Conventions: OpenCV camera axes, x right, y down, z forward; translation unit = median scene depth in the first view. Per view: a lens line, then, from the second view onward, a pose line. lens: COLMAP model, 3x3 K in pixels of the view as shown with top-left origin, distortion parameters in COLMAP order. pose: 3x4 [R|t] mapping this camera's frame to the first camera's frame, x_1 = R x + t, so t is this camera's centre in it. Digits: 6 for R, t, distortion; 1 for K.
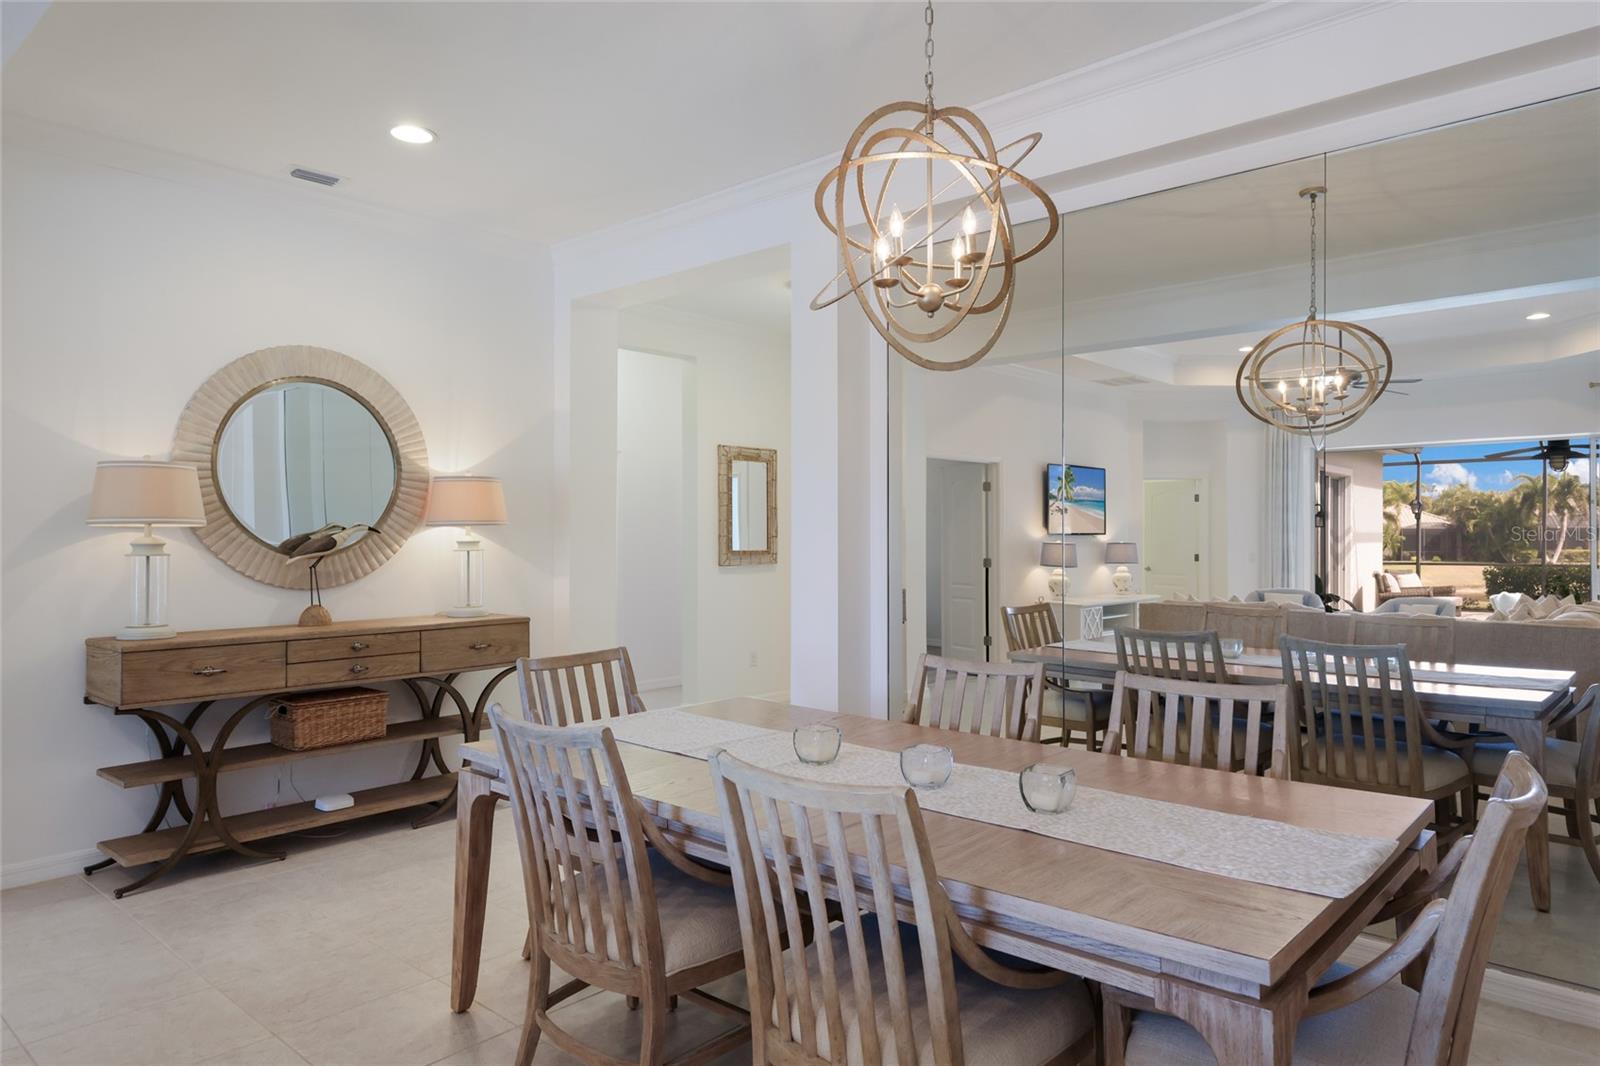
lens RADIAL K [[1022.8, 0, 797.7], [0, 1022.8, 521.4], [0, 0, 1]] dist [0.024579, -0.000426]
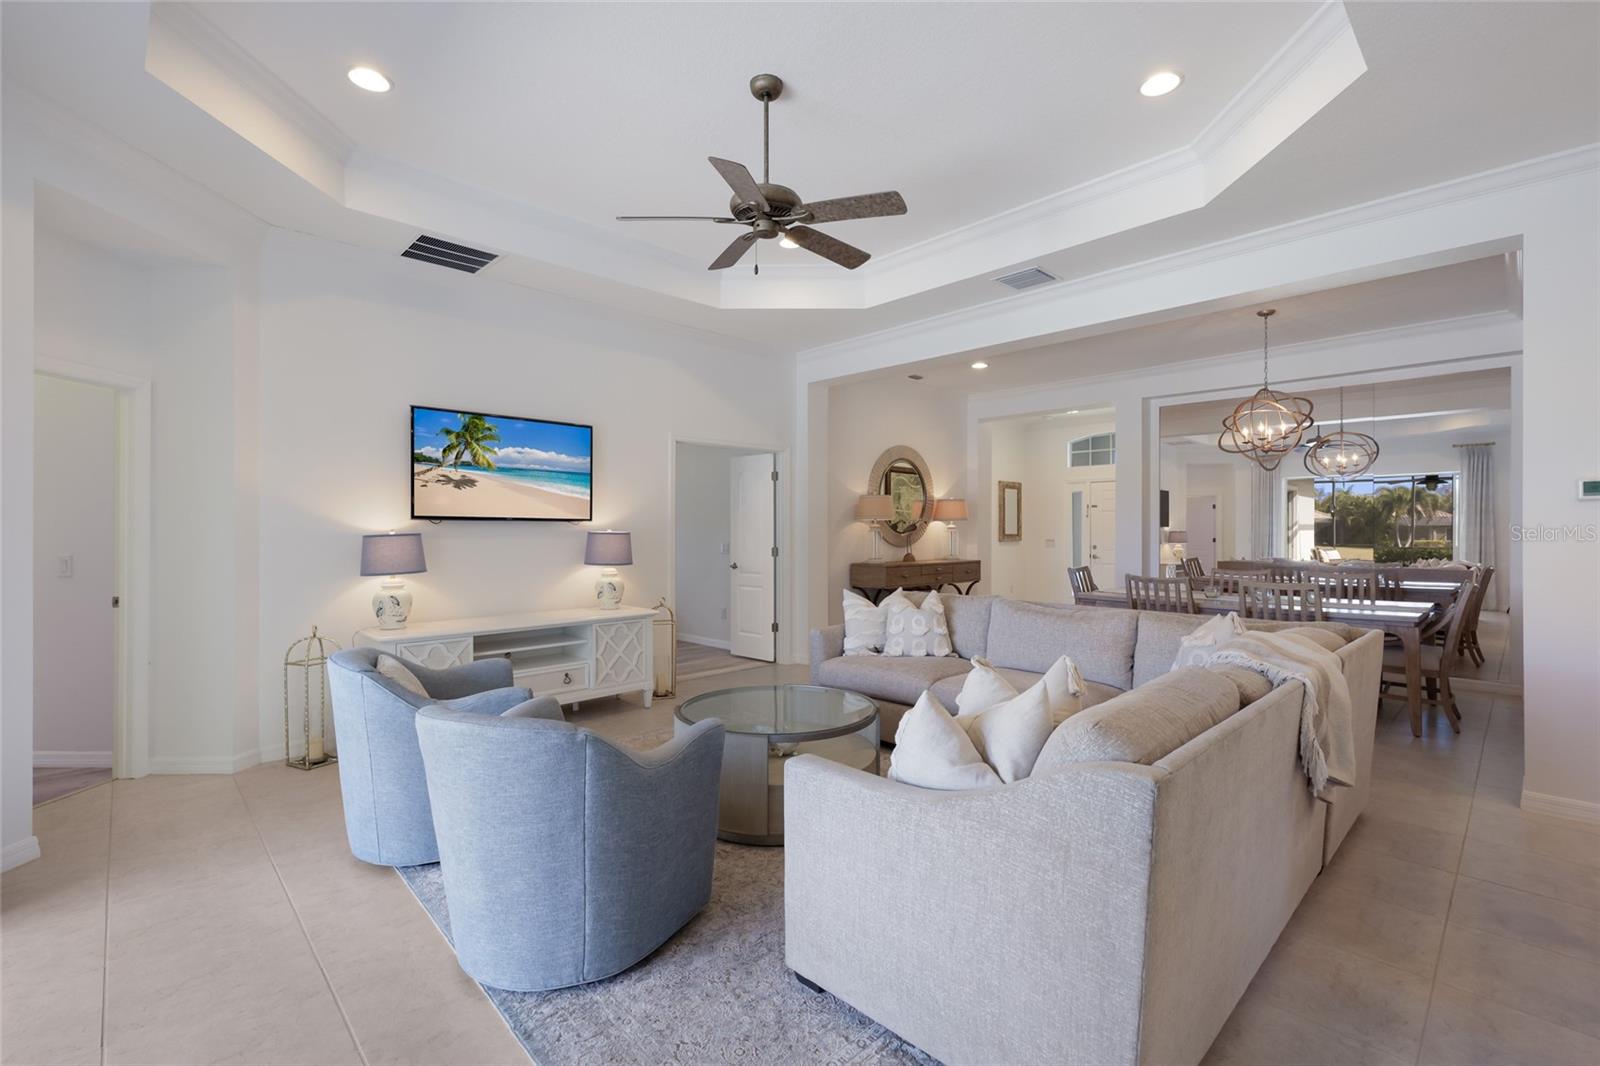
lens RADIAL K [[714.9, 0, 788.7], [0, 714.9, 536.3], [0, 0, 1]] dist [-0.000590, 0.000170]
pose [[0.997052, 0.003439, -0.076646, -0.372143], [-0.001675, 0.999732, 0.023072, 0.002082], [0.076705, -0.022876, 0.996791, -0.419729]]
